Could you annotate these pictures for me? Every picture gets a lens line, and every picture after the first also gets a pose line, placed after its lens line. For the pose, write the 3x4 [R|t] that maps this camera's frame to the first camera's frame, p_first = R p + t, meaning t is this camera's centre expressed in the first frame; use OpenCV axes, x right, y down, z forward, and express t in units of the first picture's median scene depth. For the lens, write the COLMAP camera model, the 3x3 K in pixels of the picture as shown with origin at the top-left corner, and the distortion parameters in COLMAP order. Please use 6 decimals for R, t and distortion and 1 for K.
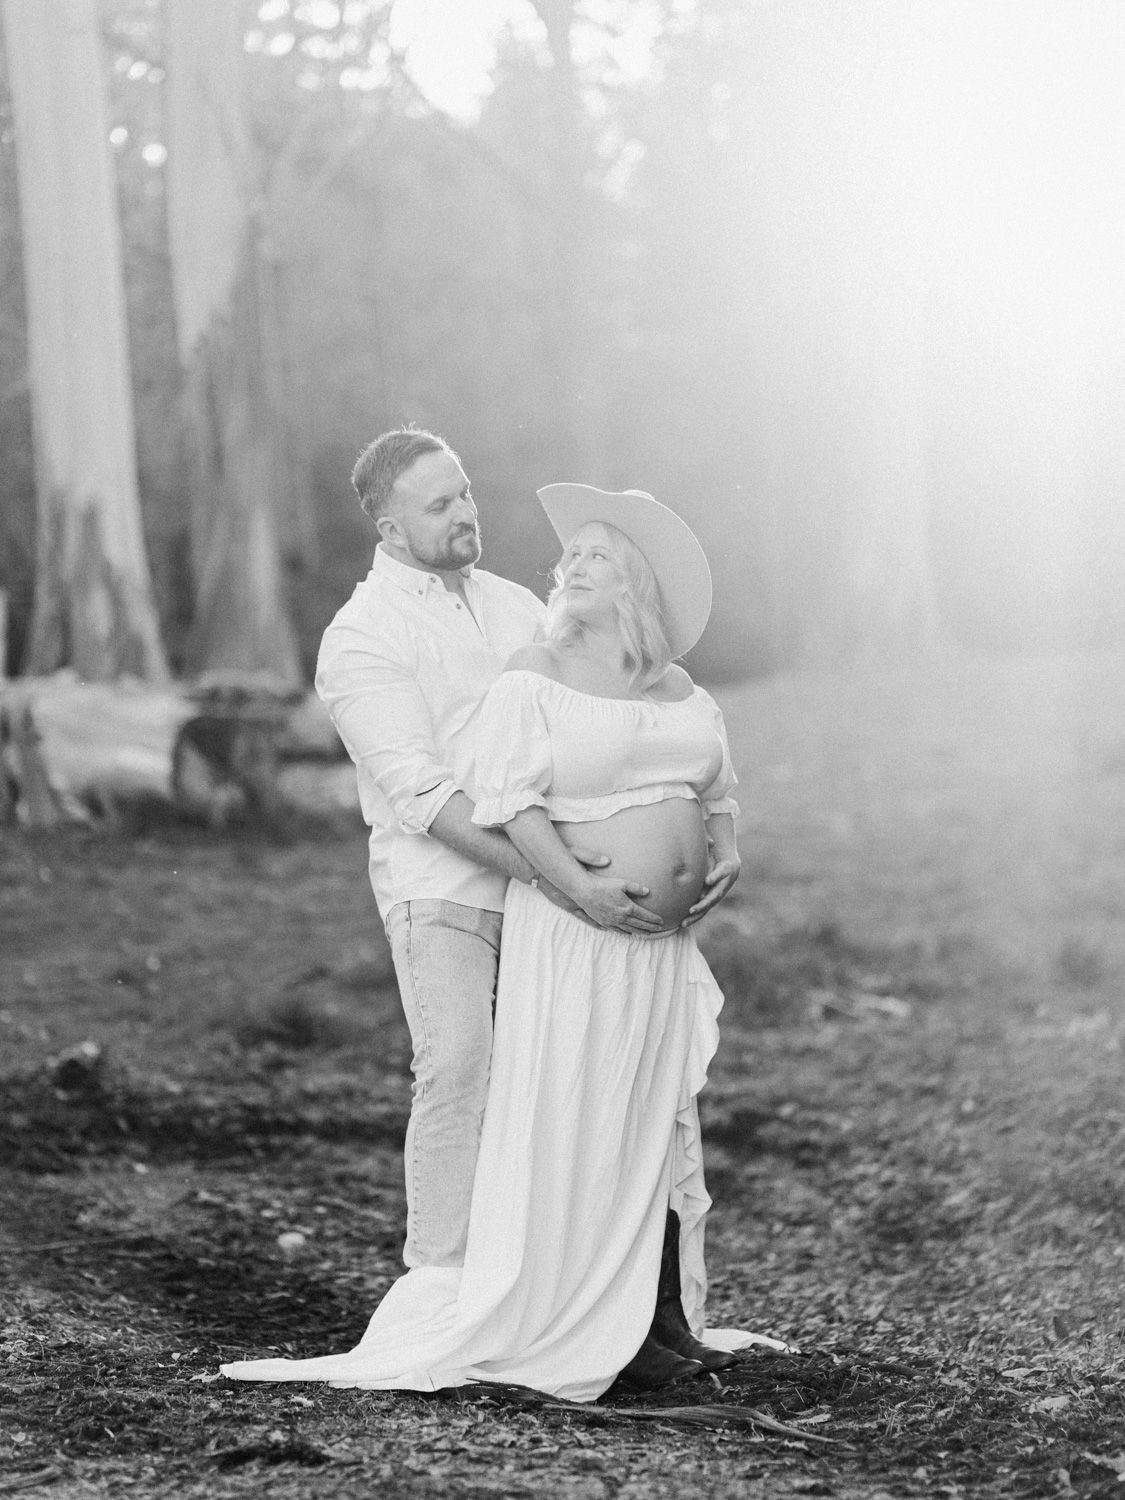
lens RADIAL K [[3860.8, 0, 562.5], [0, 3860.8, 750.0], [0, 0, 1]] dist [0.072747, -0.074507]
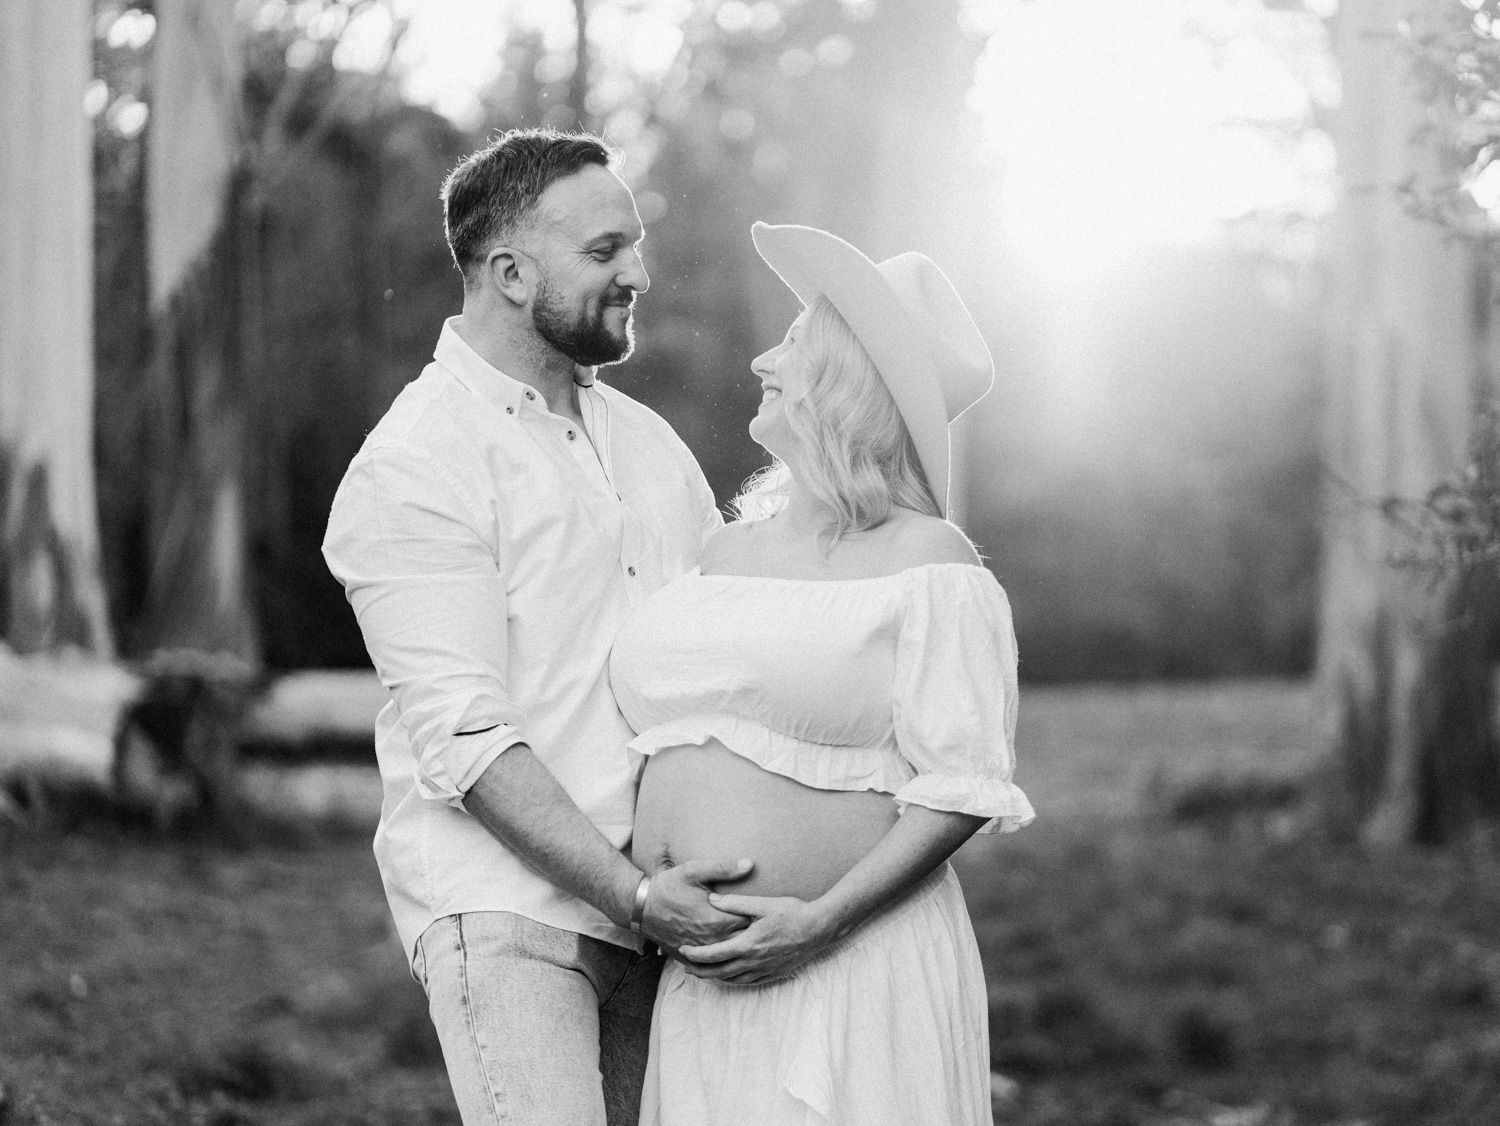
lens RADIAL K [[3860.8, 0, 750.0], [0, 3860.8, 563.0], [0, 0, 1]] dist [0.072747, -0.074507]
pose [[0.996572, 0.056783, 0.060162, -0.014411], [-0.053158, 0.996769, -0.060221, 0.006181], [-0.063387, 0.056816, 0.996370, 0.131519]]
